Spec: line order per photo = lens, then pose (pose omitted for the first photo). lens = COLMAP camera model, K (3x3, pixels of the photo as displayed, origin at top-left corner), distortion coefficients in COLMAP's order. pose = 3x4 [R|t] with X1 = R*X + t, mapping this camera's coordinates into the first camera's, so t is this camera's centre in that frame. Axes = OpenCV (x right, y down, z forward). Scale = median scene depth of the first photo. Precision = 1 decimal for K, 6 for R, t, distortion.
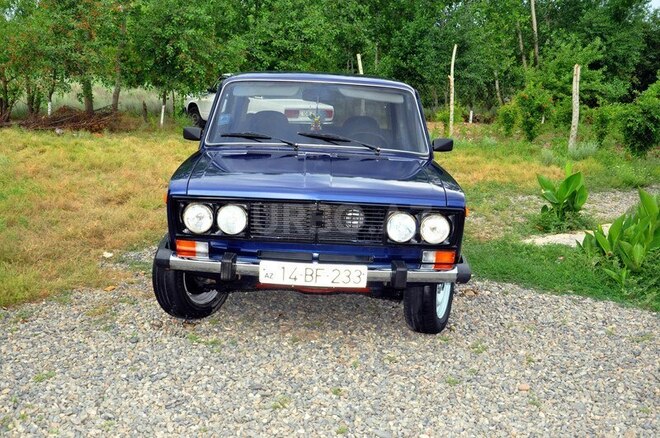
lens RADIAL K [[773.5, 0, 349.7], [0, 773.5, 220.1], [0, 0, 1]] dist [0.064513, 0.014181]
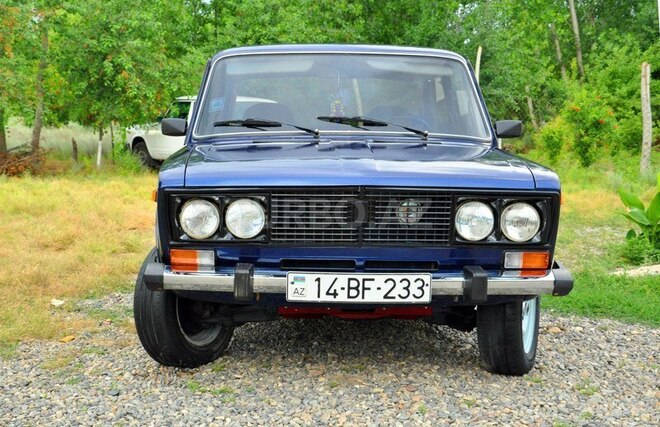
lens RADIAL K [[1018.8, 0, 330.0], [0, 1018.8, 213.5], [0, 0, 1]] dist [0.176072, 0.024489]
pose [[0.999143, -0.040458, -0.008744, -0.042932], [0.039655, 0.996171, -0.077920, 0.050784], [0.011863, 0.077507, 0.996921, 0.019058]]
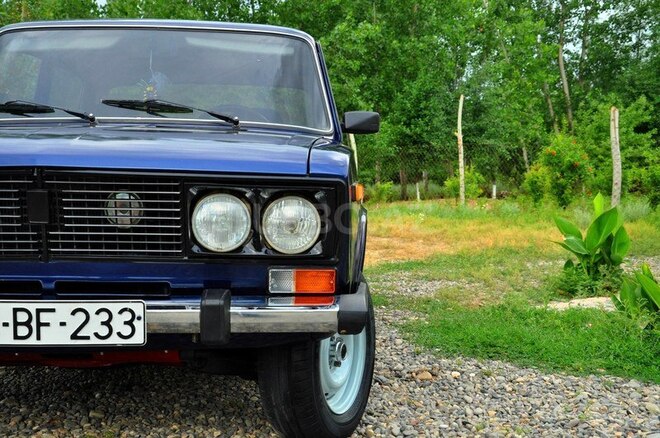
lens RADIAL K [[912.7, 0, 328.7], [0, 912.7, 203.1], [0, 0, 1]] dist [0.110193, 0.062374]
pose [[0.998773, -0.039162, -0.030328, 0.106737], [0.034734, 0.990259, -0.134837, 0.054906], [0.035313, 0.133618, 0.990404, 0.290641]]
